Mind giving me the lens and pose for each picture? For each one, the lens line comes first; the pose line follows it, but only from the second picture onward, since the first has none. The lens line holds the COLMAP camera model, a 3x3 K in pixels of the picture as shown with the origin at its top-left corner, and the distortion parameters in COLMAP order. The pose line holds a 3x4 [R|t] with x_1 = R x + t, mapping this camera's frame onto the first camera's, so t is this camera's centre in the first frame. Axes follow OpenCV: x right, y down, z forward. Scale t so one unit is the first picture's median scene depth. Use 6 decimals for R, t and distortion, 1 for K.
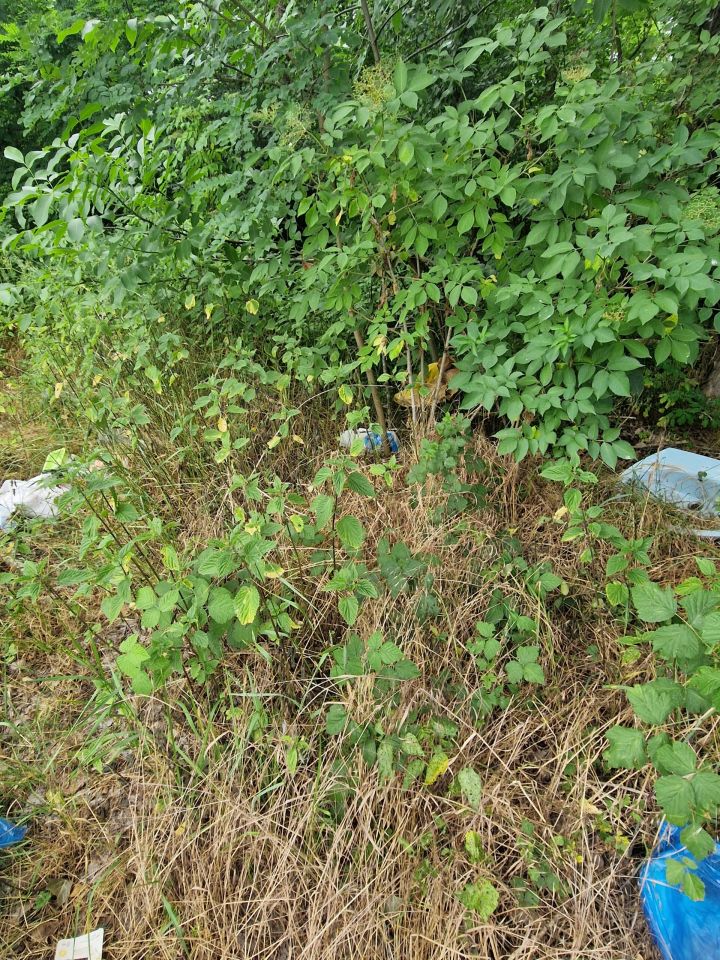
lens RADIAL K [[555.9, 0, 351.5], [0, 555.9, 485.2], [0, 0, 1]] dist [0.004635, -0.000235]
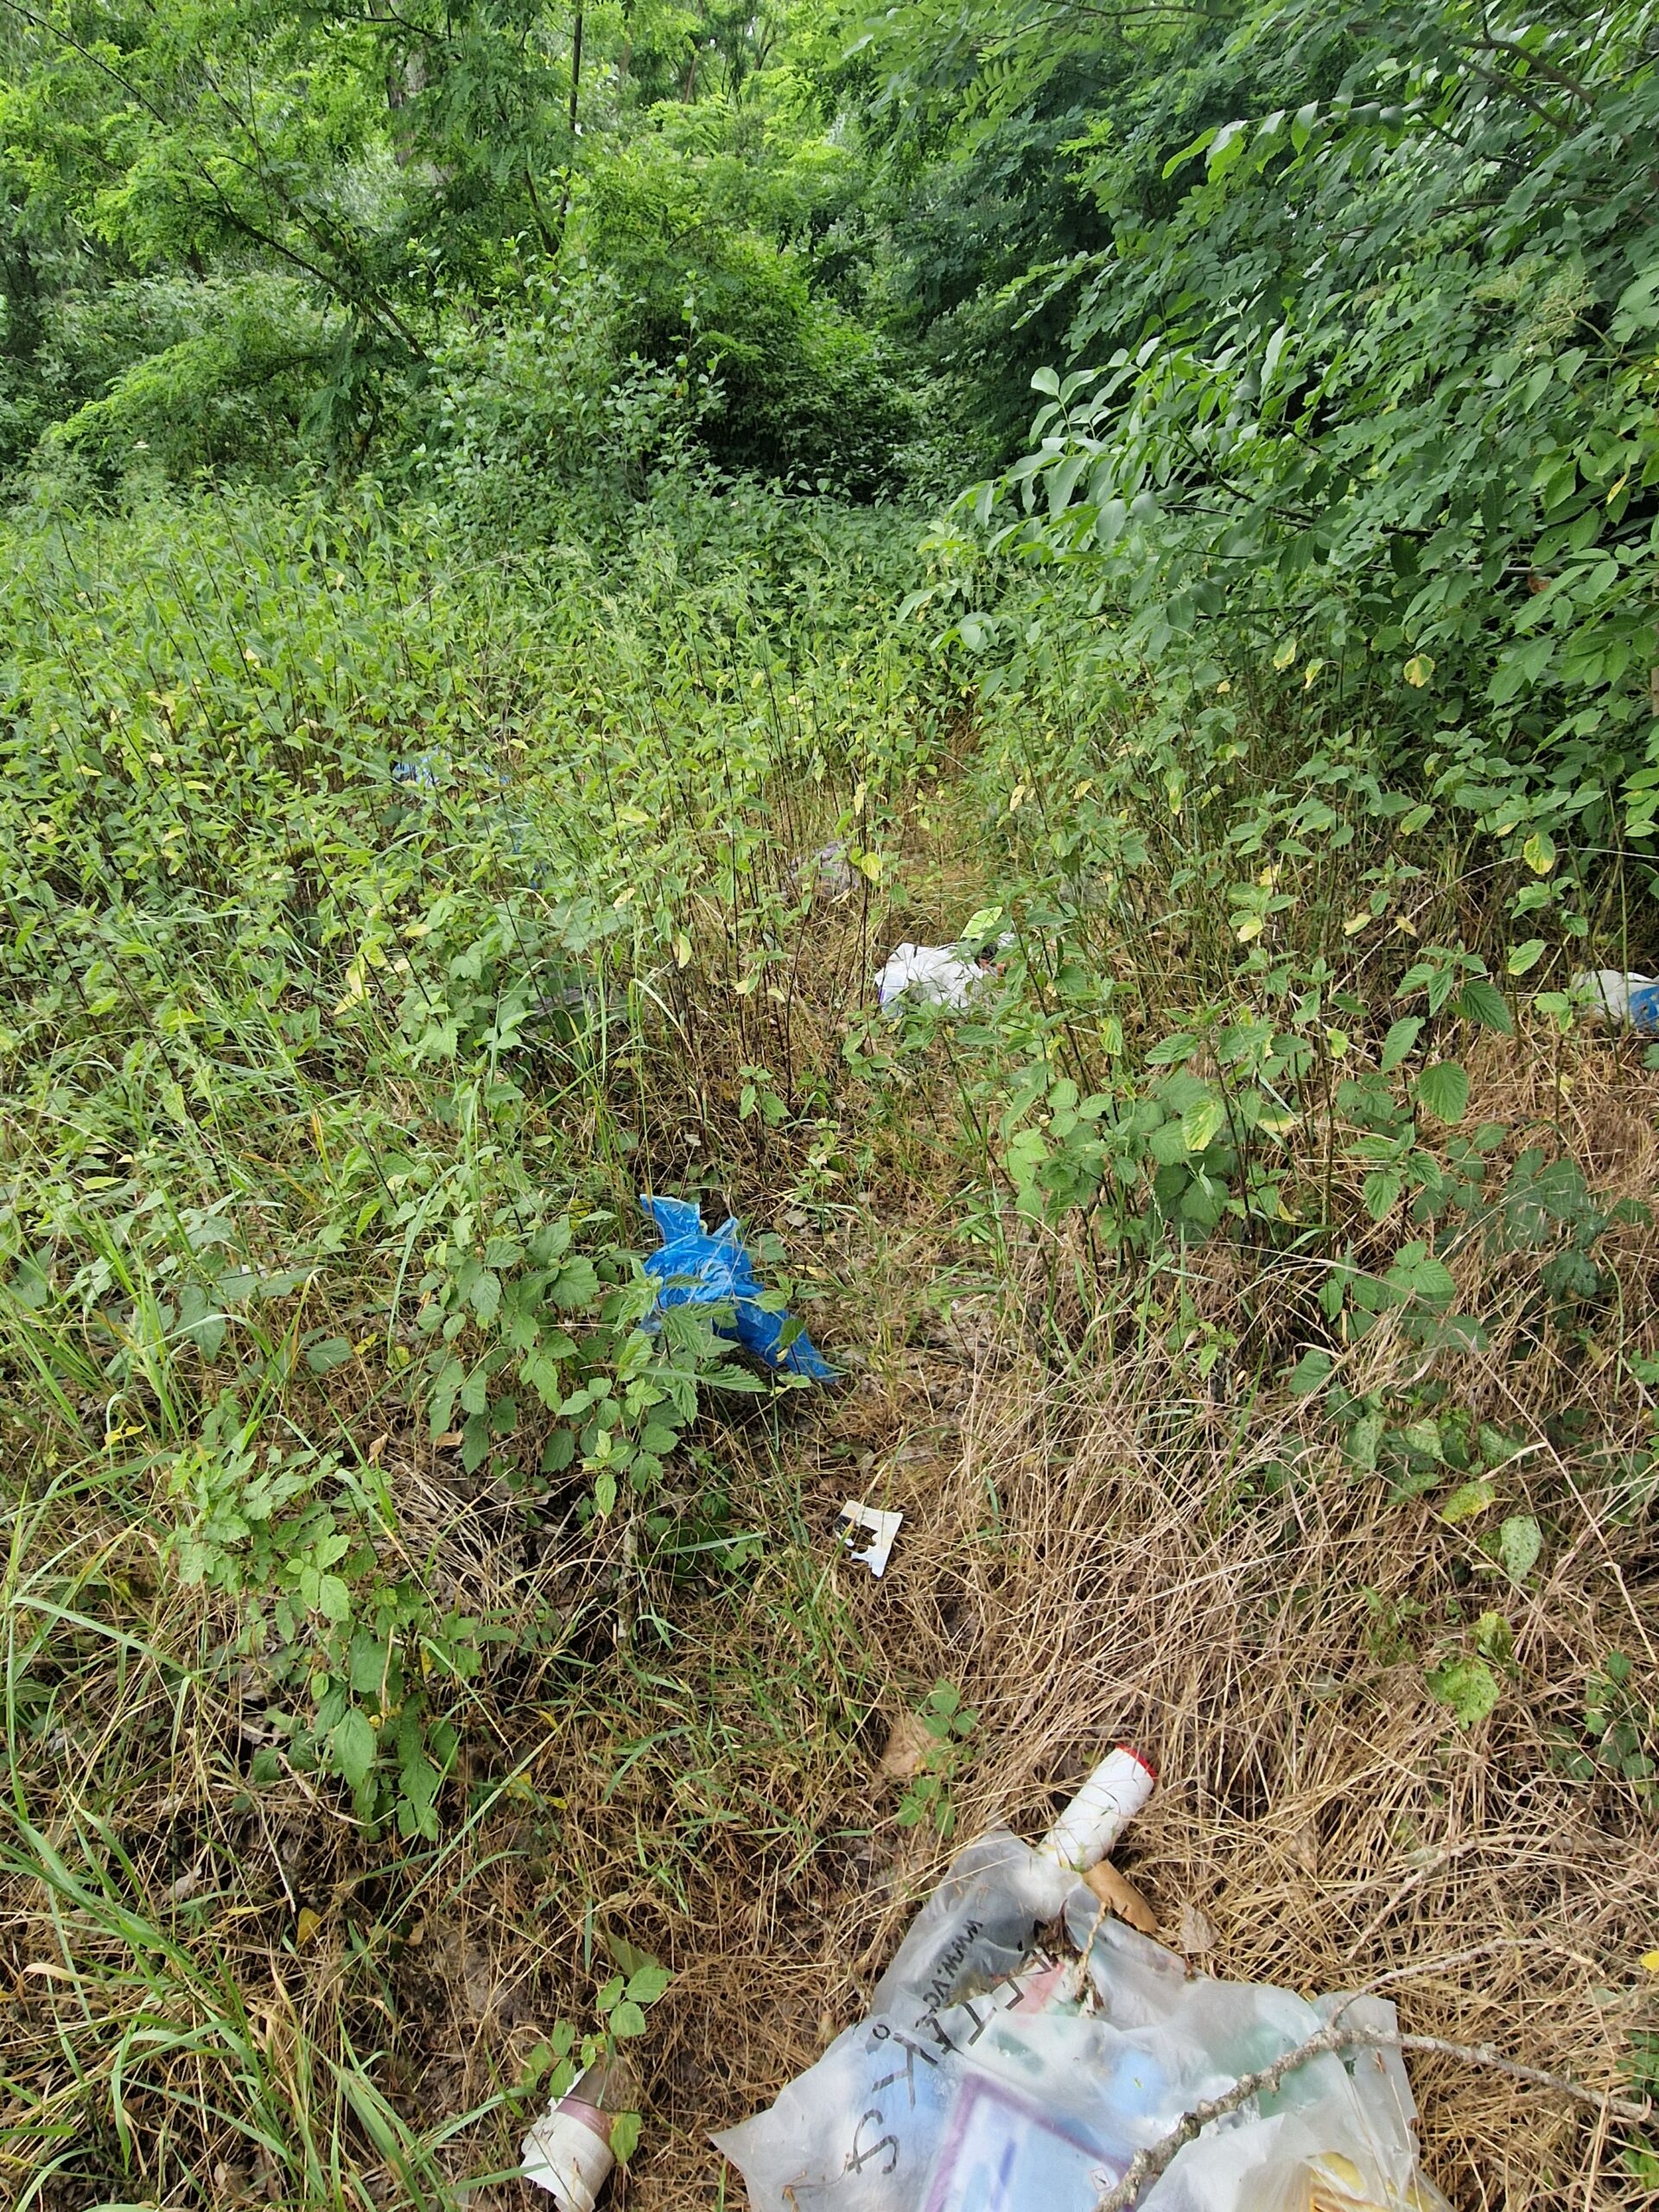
lens RADIAL K [[1280.8, 0, 828.6], [0, 1280.8, 1099.3], [0, 0, 1]] dist [0.004635, -0.000235]
pose [[0.807293, 0.226563, -0.544928, 0.095236], [-0.220168, 0.972331, 0.078091, 0.061371], [0.547543, 0.056934, 0.834838, -0.170937]]
